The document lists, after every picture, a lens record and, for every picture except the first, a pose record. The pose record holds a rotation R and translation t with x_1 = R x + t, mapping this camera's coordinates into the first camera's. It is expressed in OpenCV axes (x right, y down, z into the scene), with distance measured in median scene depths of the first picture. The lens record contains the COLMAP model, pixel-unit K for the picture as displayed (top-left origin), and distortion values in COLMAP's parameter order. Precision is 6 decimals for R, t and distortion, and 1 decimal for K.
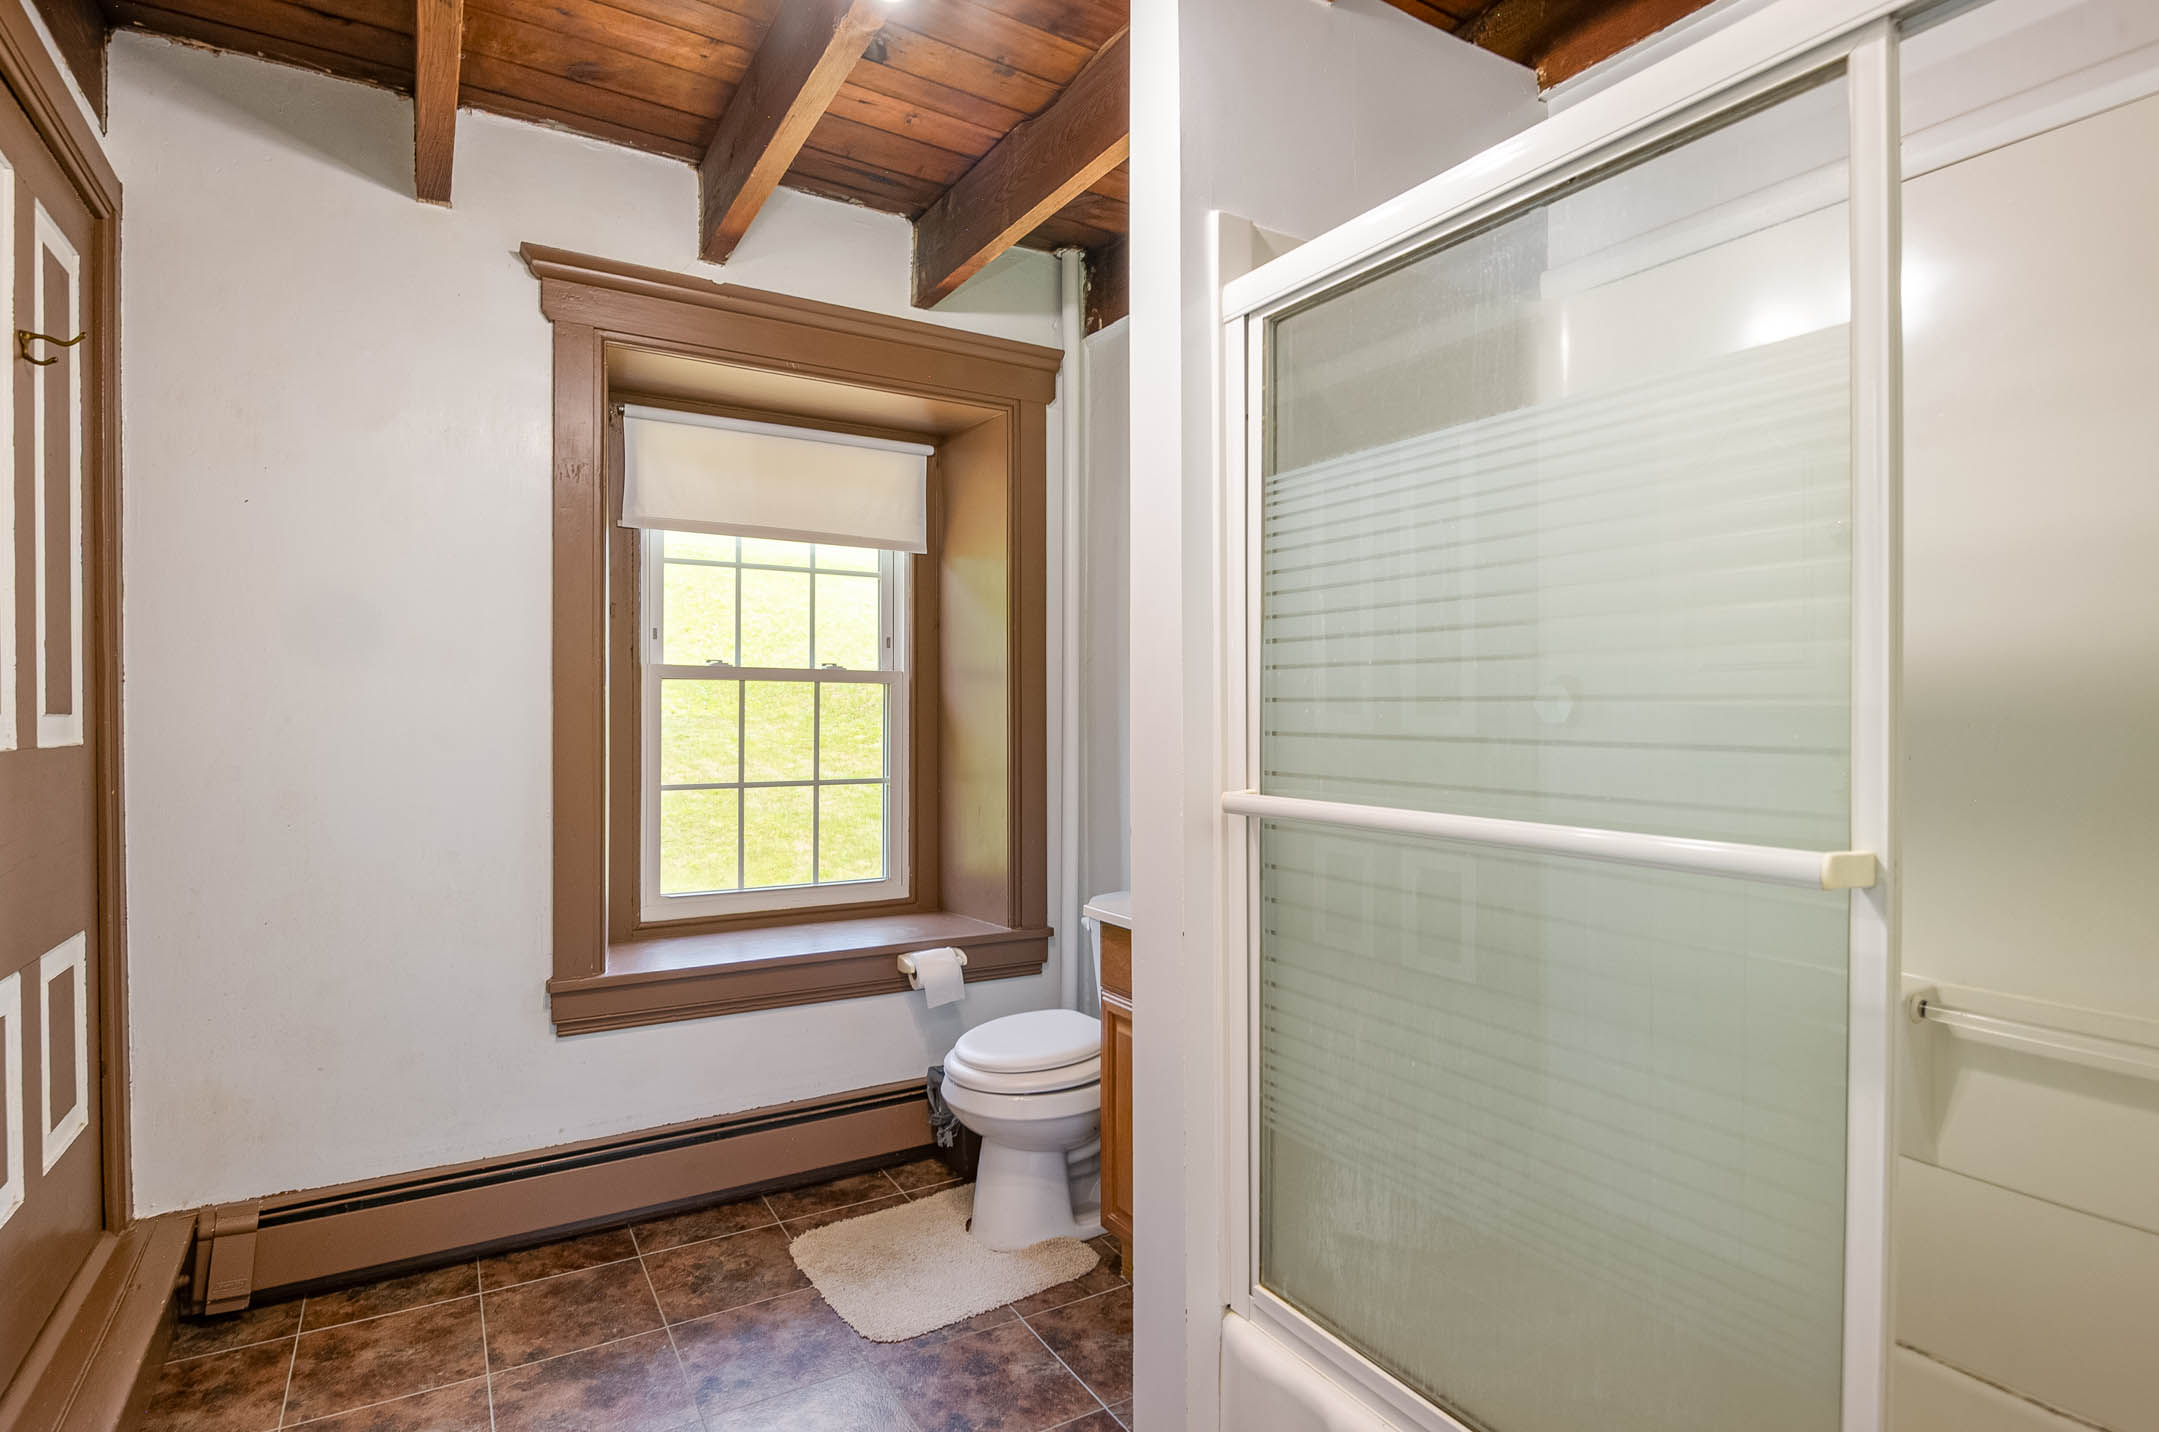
lens RADIAL K [[1082.6, 0, 1065.1], [0, 1082.6, 708.9], [0, 0, 1]] dist [0.000611, -0.000372]
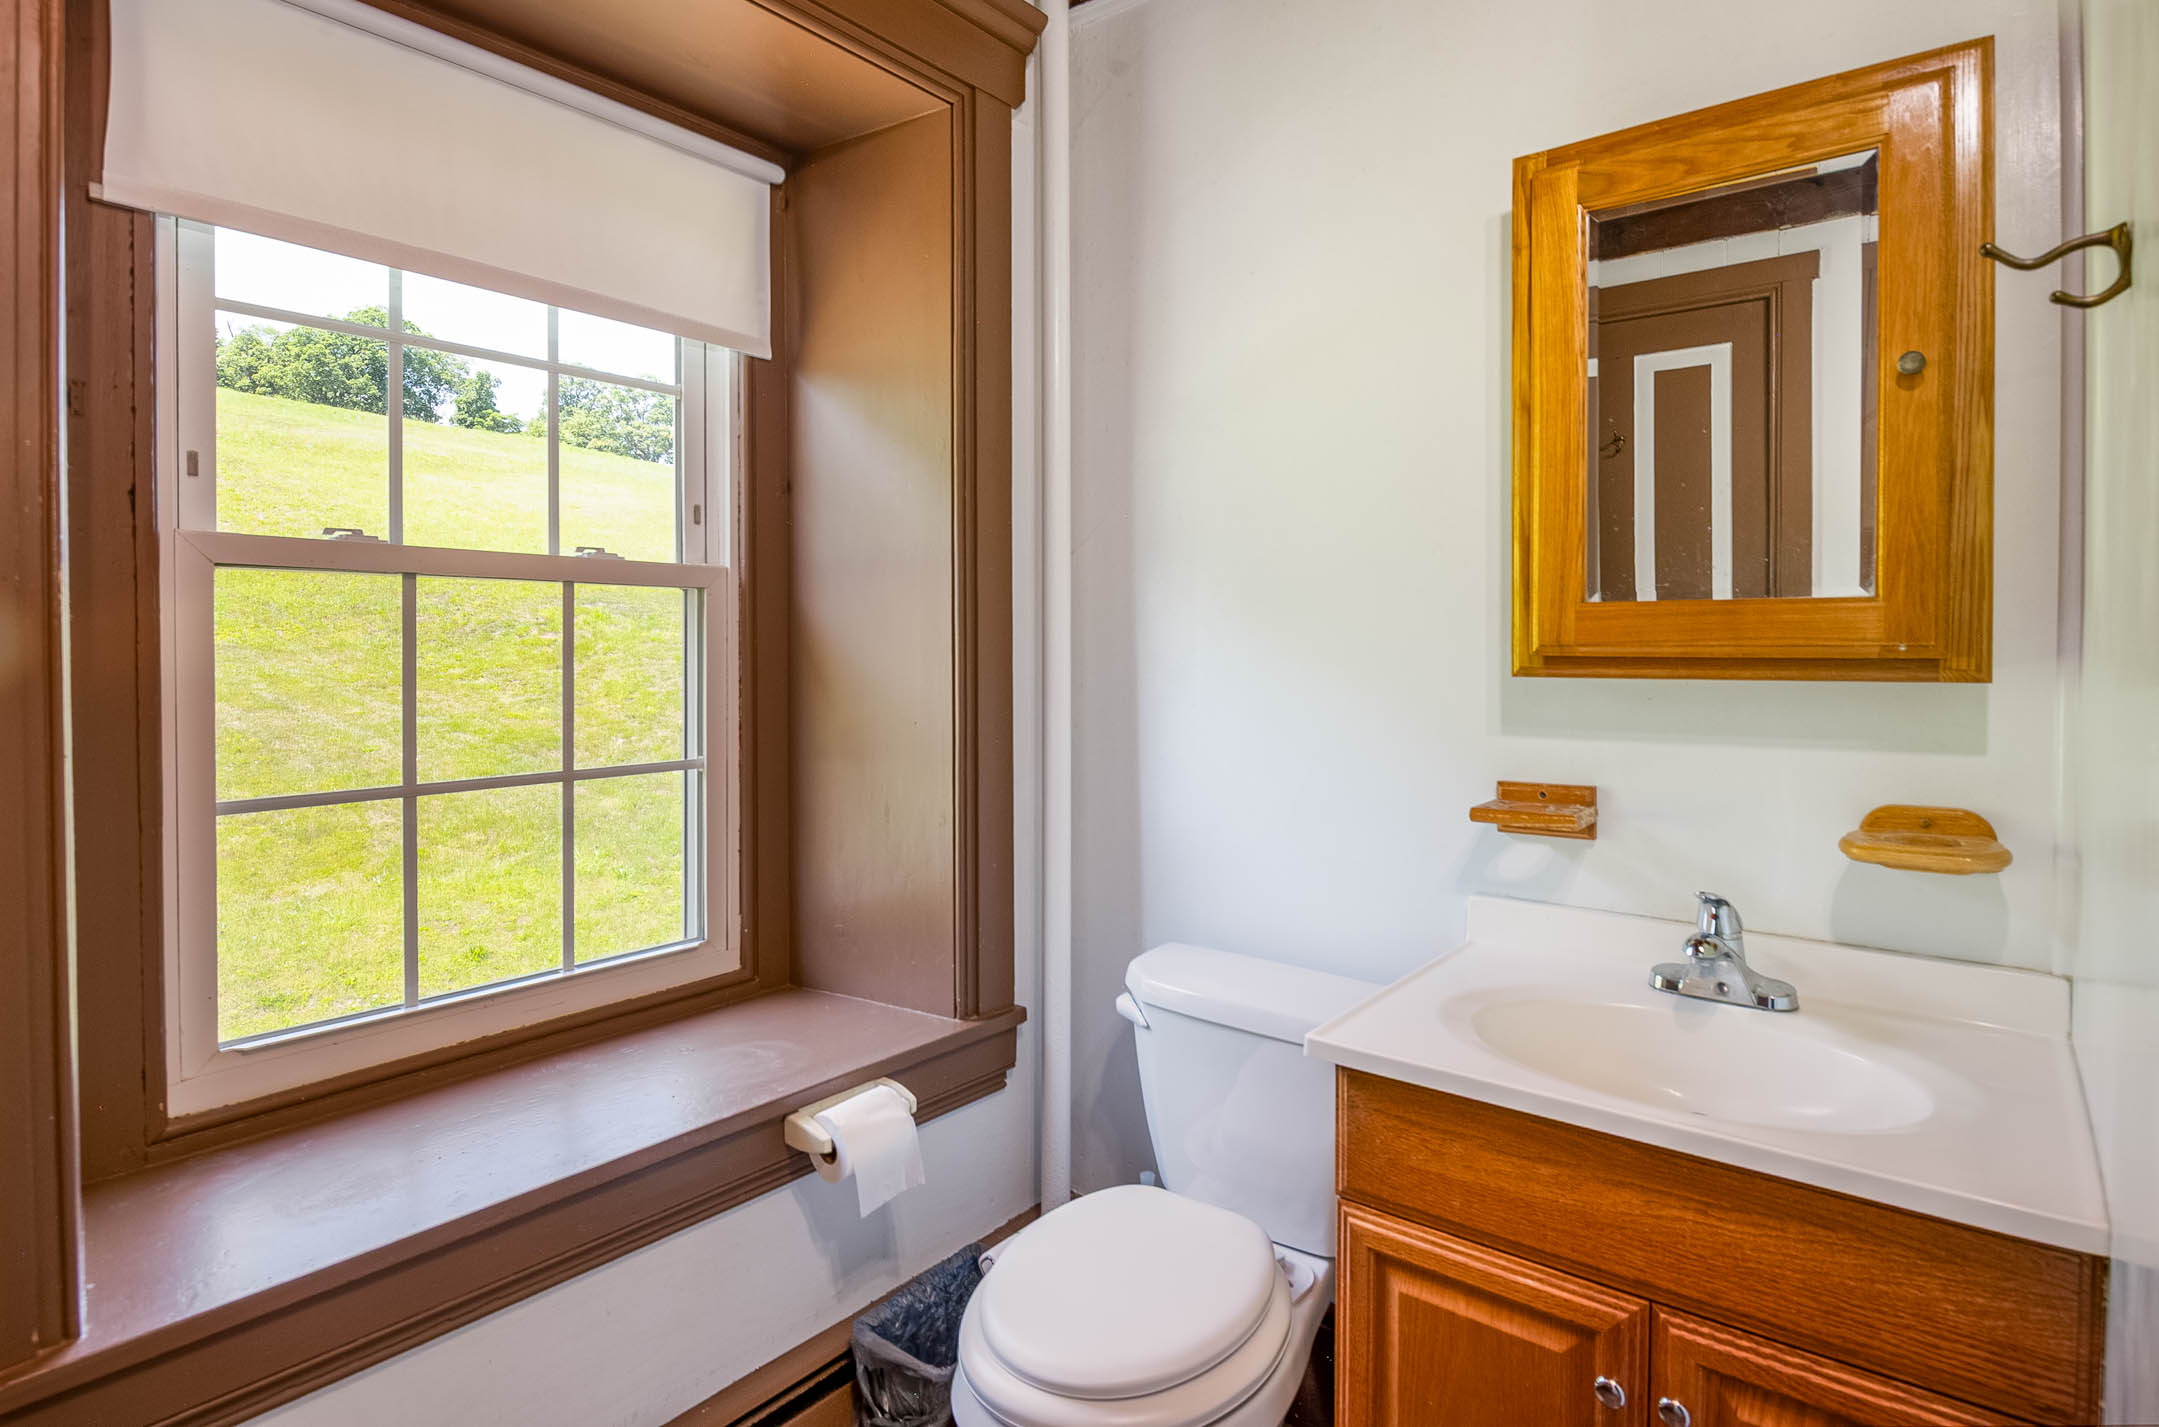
lens RADIAL K [[1099.1, 0, 1090.8], [0, 1099.1, 655.3], [0, 0, 1]] dist [0.000377, -0.008731]
pose [[0.935238, -0.004595, 0.353989, -0.188117], [-0.001590, 0.999851, 0.017181, 0.000928], [-0.354015, -0.016631, 0.935092, 0.435128]]
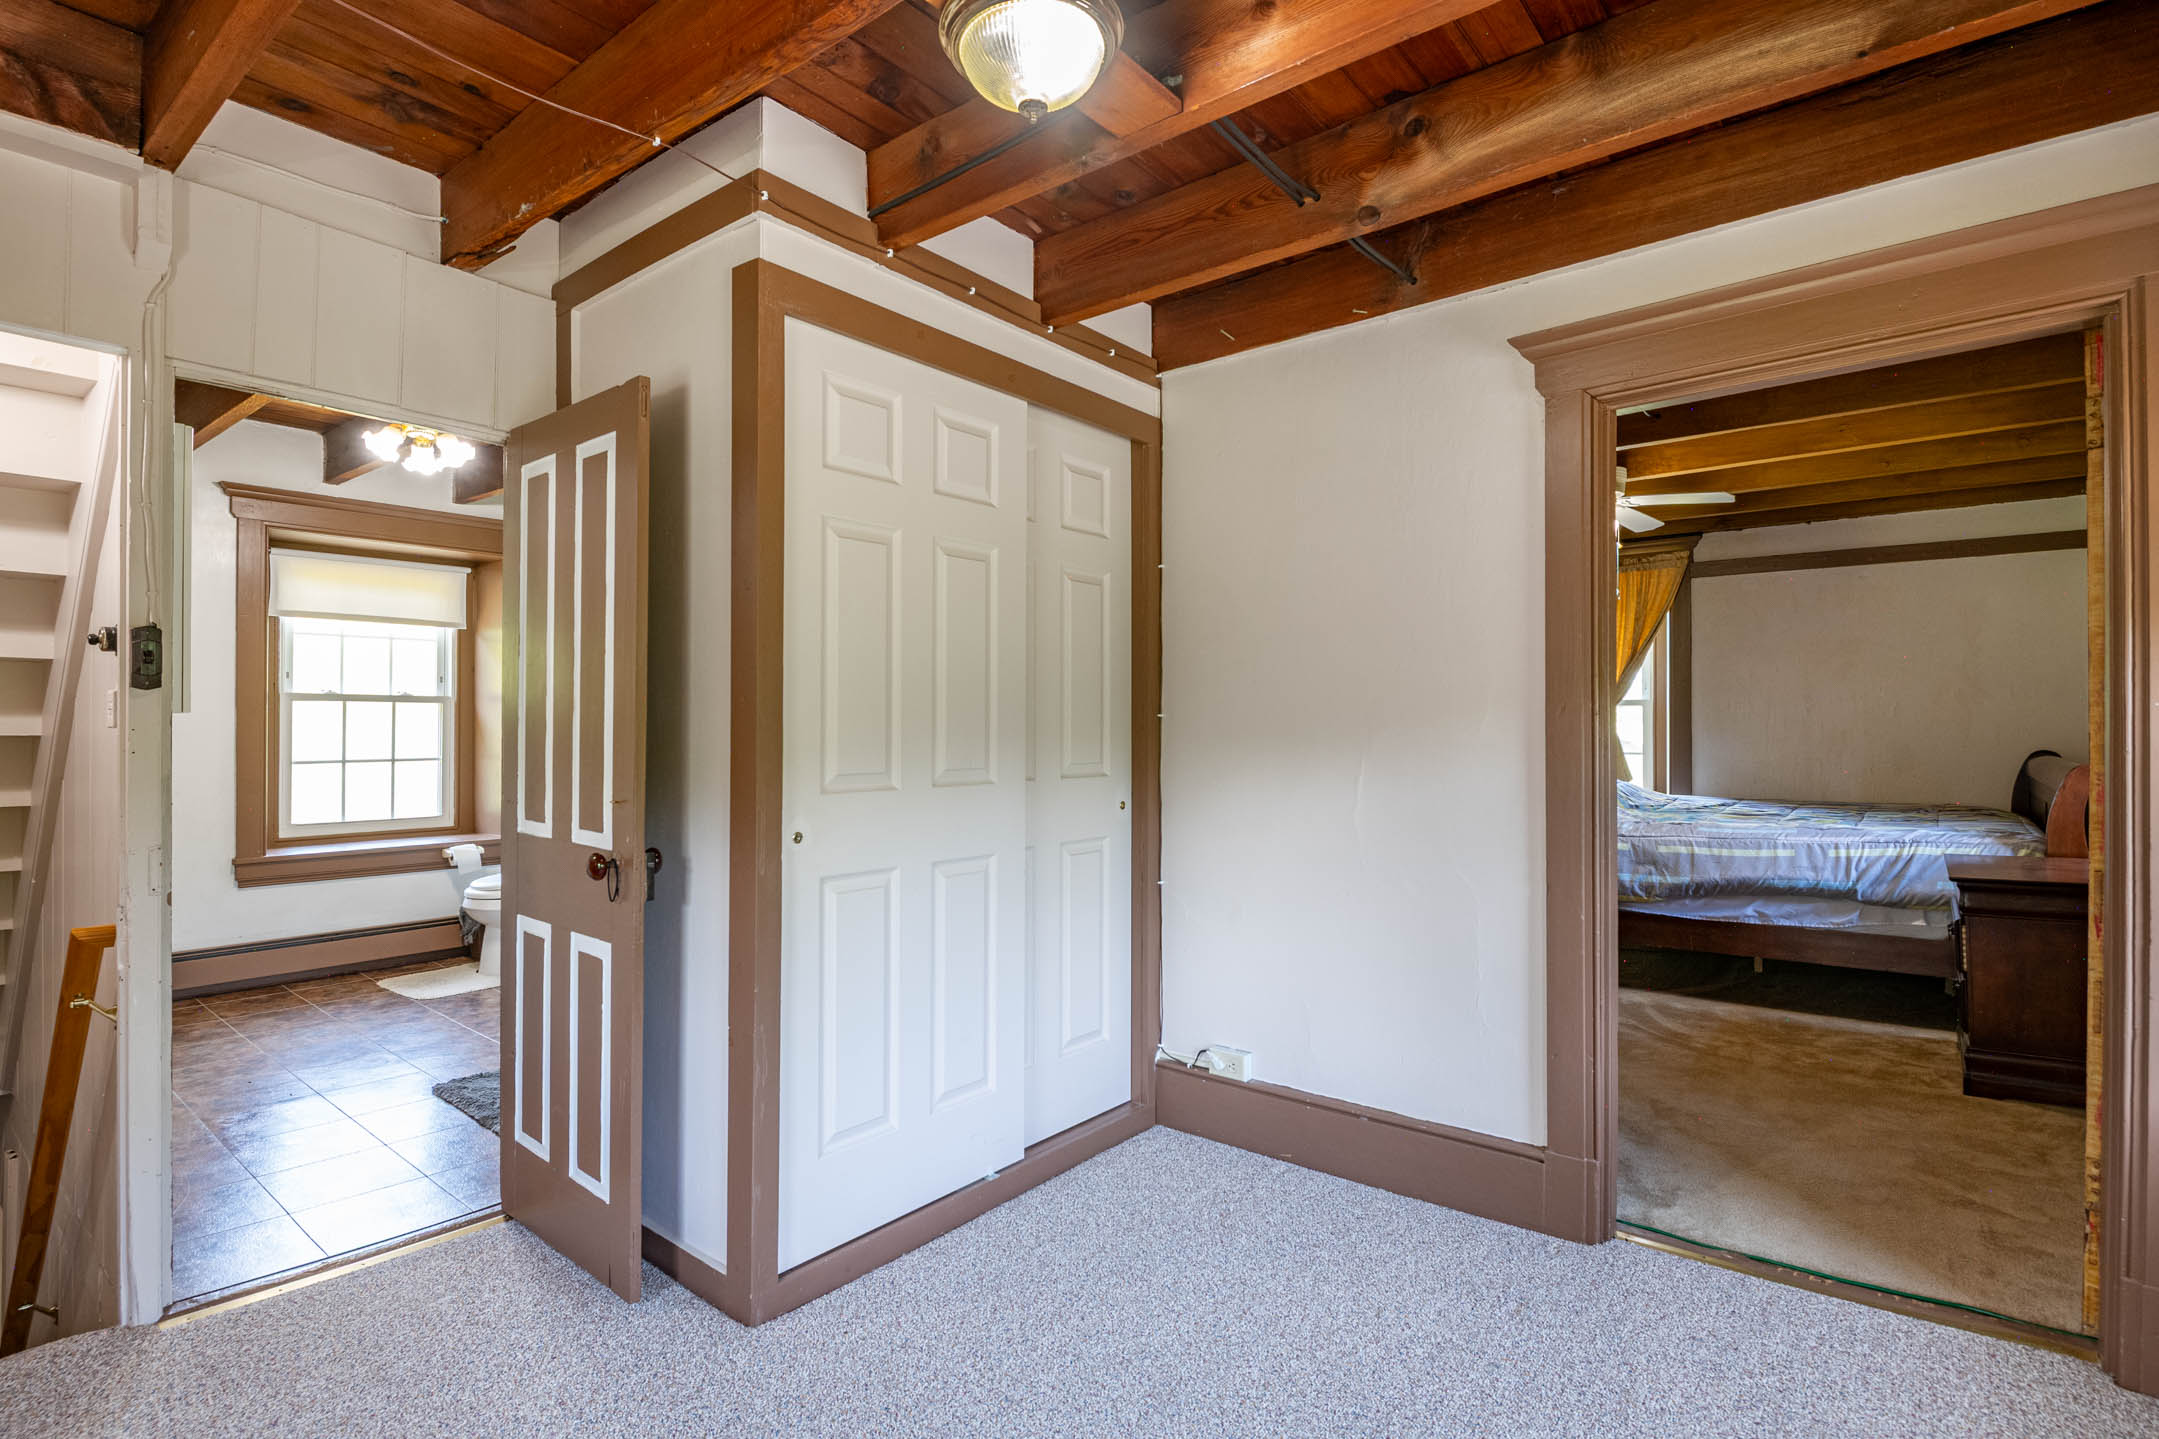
lens RADIAL K [[1038.5, 0, 1051.7], [0, 1038.5, 719.3], [0, 0, 1]] dist [0.001897, -0.007099]
pose [[0.944876, 0.003758, 0.327407, 0.232923], [-0.005075, 0.999982, 0.003169, -0.008765], [-0.327390, -0.004656, 0.944878, -0.961999]]
